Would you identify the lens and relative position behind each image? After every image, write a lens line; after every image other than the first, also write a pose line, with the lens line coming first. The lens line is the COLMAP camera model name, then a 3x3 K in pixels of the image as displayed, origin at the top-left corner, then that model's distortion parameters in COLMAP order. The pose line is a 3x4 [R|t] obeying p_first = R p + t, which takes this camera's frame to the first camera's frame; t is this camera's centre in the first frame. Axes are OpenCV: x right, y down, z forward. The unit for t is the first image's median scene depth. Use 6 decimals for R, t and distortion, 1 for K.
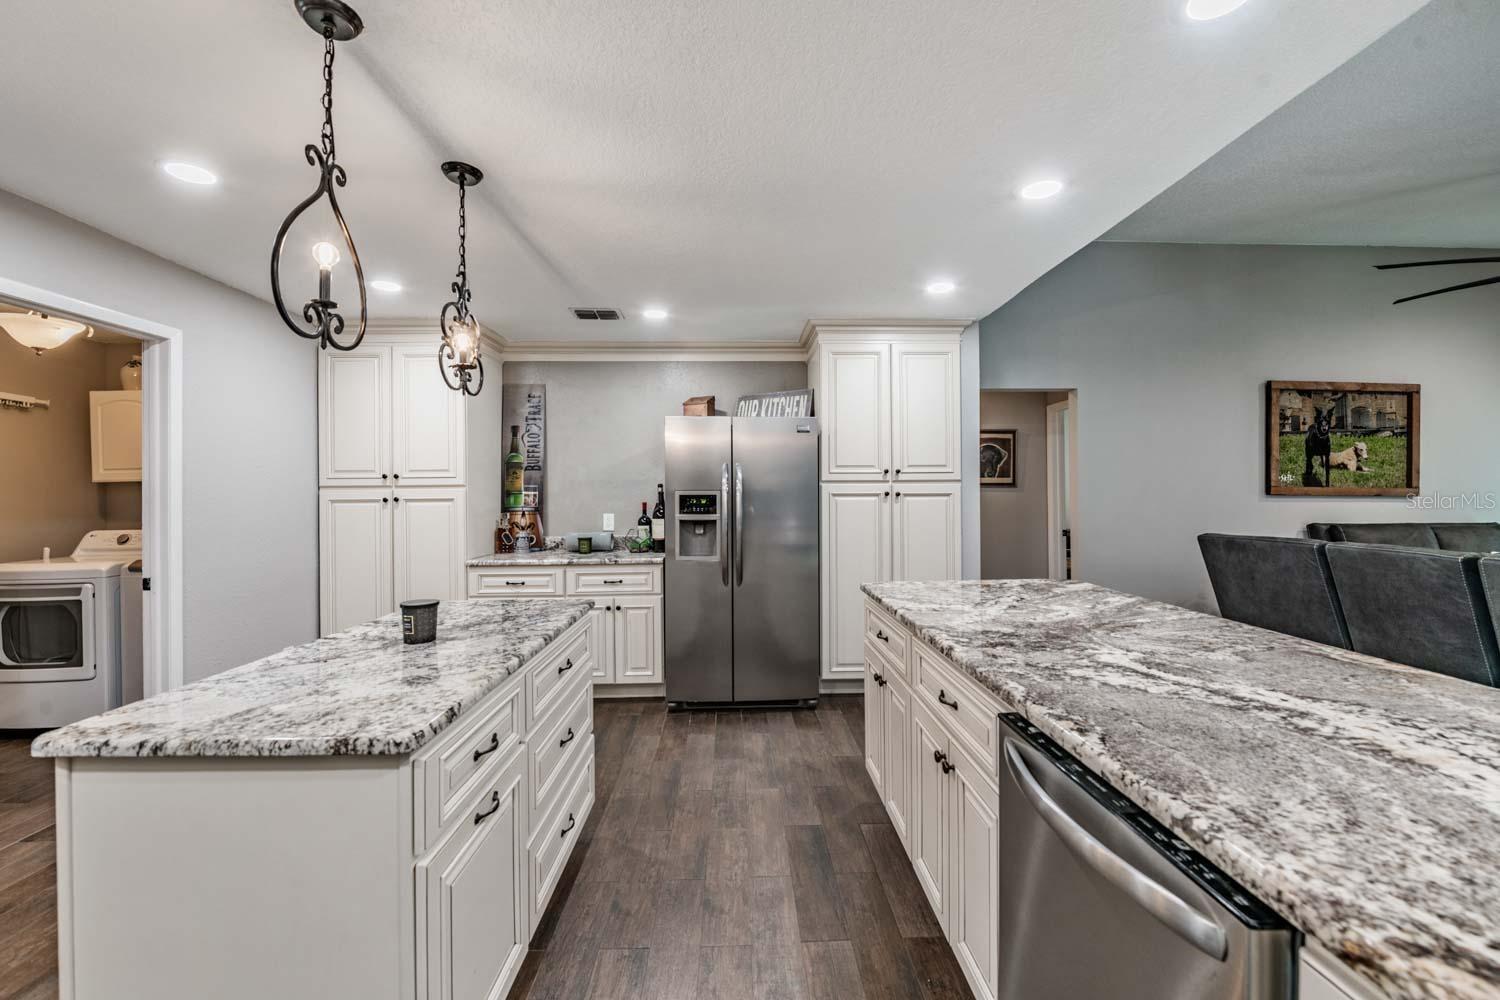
lens RADIAL K [[599.4, 0, 758.3], [0, 599.4, 489.0], [0, 0, 1]] dist [-0.003922, 0.000124]
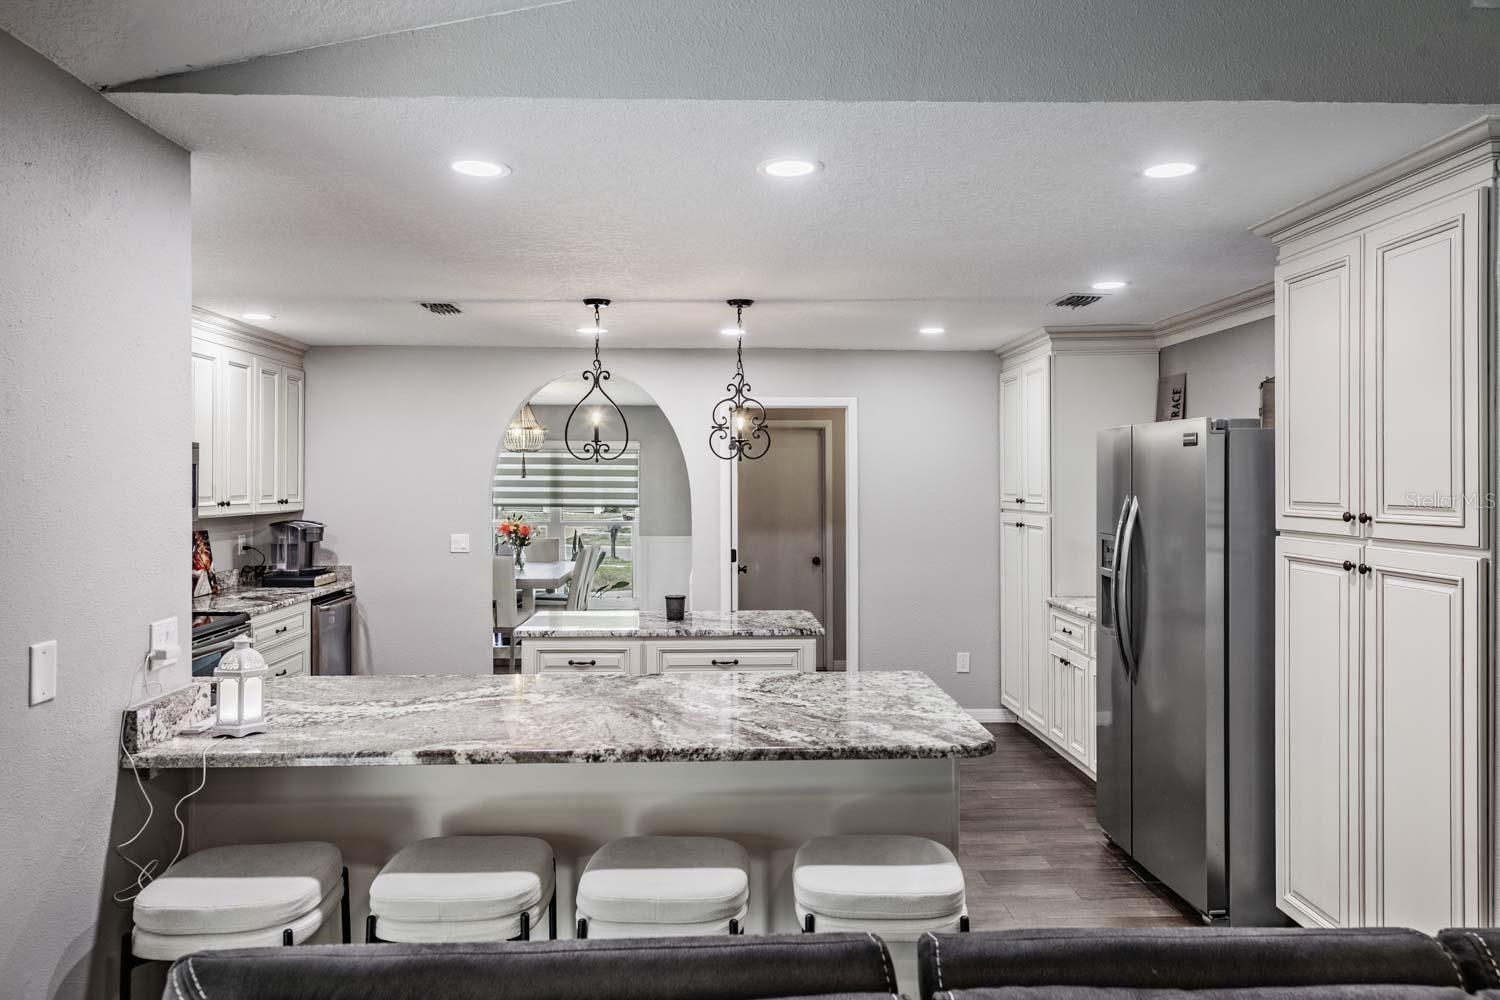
lens RADIAL K [[997.6, 0, 747.5], [0, 997.6, 484.6], [0, 0, 1]] dist [0.007896, 0.001784]
pose [[-0.006509, 0.011399, -0.999914, 0.817883], [0.005917, 0.999918, 0.011360, -0.054896], [0.999961, -0.005842, -0.006576, 0.451459]]
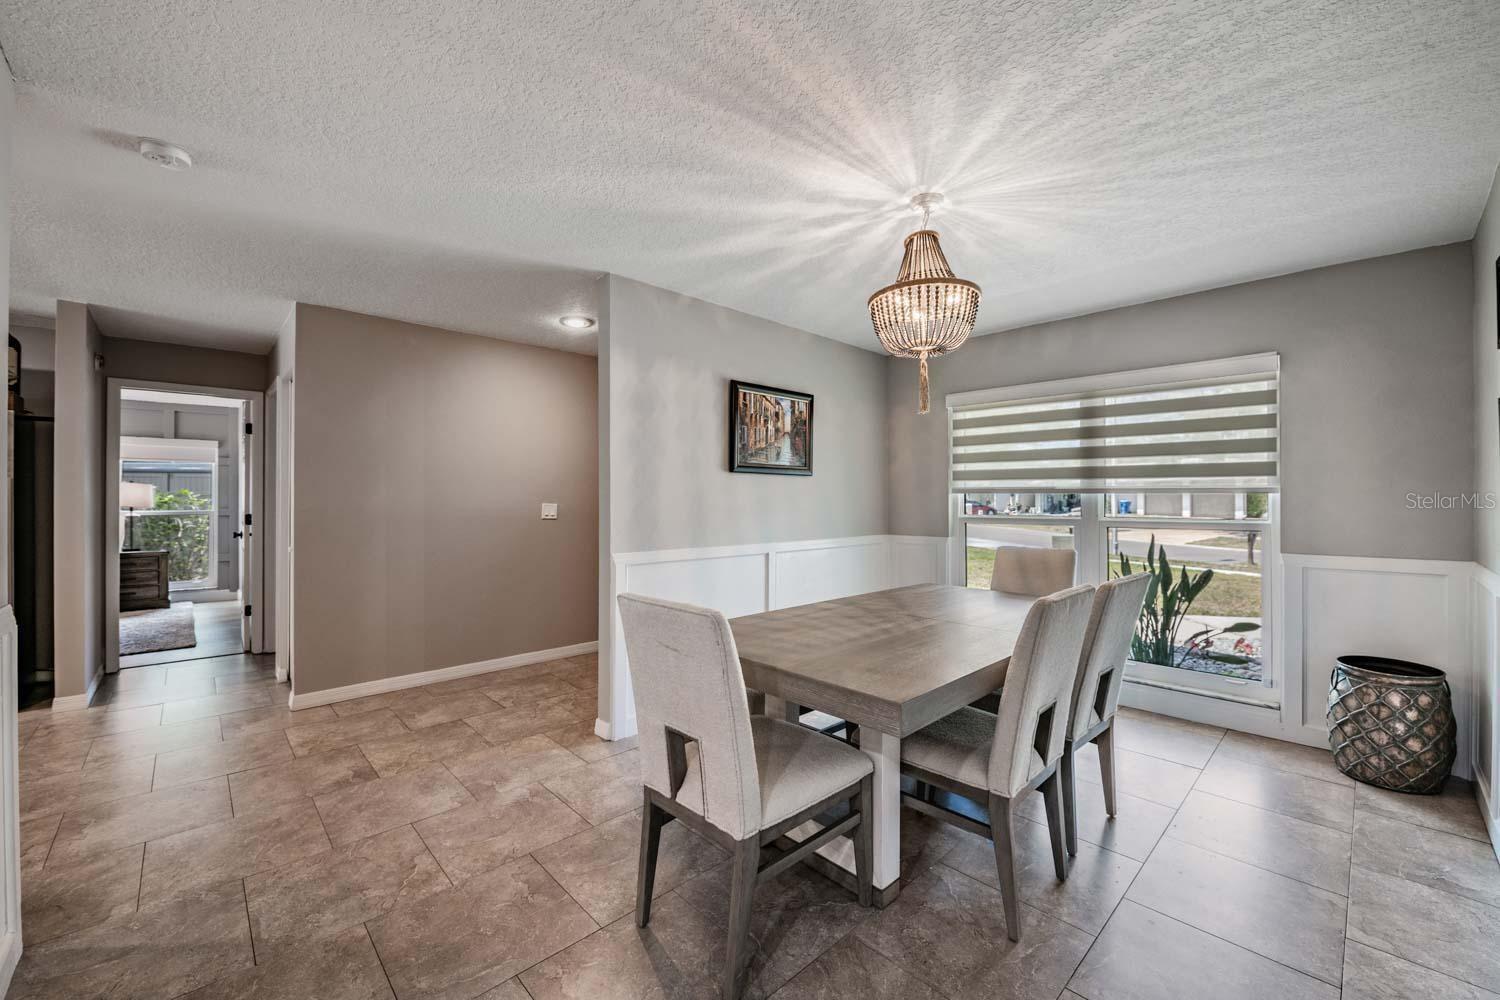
lens RADIAL K [[594.0, 0, 750.2], [0, 594.0, 496.7], [0, 0, 1]] dist [-0.008108, -0.002584]
pose [[-0.751785, 0.006450, -0.659376, -0.688559], [0.010839, 0.999938, -0.002577, 0.023280], [0.659319, -0.009084, -0.751808, 0.279878]]
